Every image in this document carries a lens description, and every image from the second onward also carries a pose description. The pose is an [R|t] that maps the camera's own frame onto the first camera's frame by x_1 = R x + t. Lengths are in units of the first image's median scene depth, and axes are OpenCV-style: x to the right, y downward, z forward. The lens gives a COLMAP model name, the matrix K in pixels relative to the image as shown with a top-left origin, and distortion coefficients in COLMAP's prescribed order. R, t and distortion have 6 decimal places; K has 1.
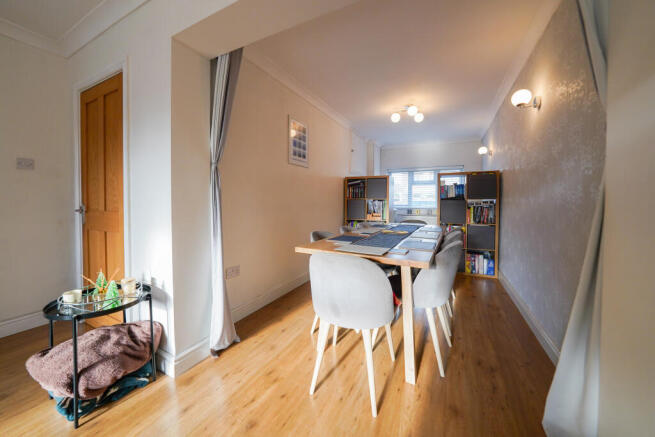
lens RADIAL K [[239.5, 0, 326.5], [0, 239.5, 210.7], [0, 0, 1]] dist [-0.038455, 0.009321]
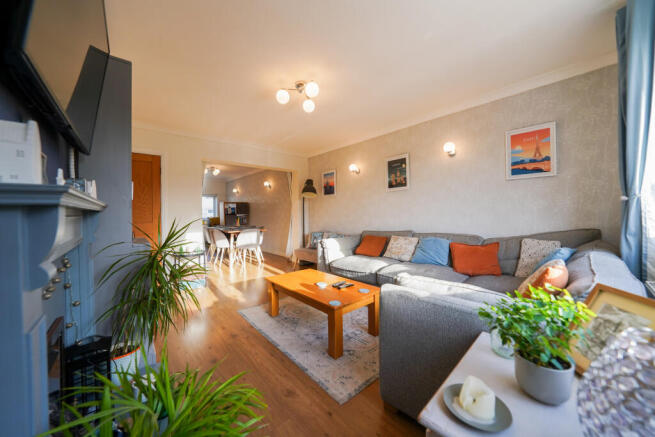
lens RADIAL K [[239.5, 0, 326.5], [0, 239.5, 210.7], [0, 0, 1]] dist [-0.038455, 0.009321]
pose [[0.385015, 0.003516, 0.922904, -1.060714], [0.049568, 0.998471, -0.024482, 0.010884], [-0.921578, 0.055173, 0.384252, -0.578798]]
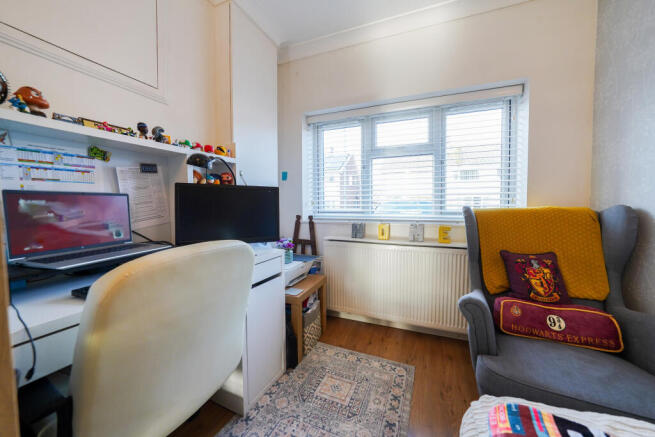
lens RADIAL K [[239.5, 0, 326.5], [0, 239.5, 210.7], [0, 0, 1]] dist [-0.038455, 0.009321]
pose [[0.997786, -0.001663, 0.066491, 0.479341], [0.002135, 0.999973, -0.007024, -0.035496], [-0.066478, 0.007150, 0.997762, 1.145253]]
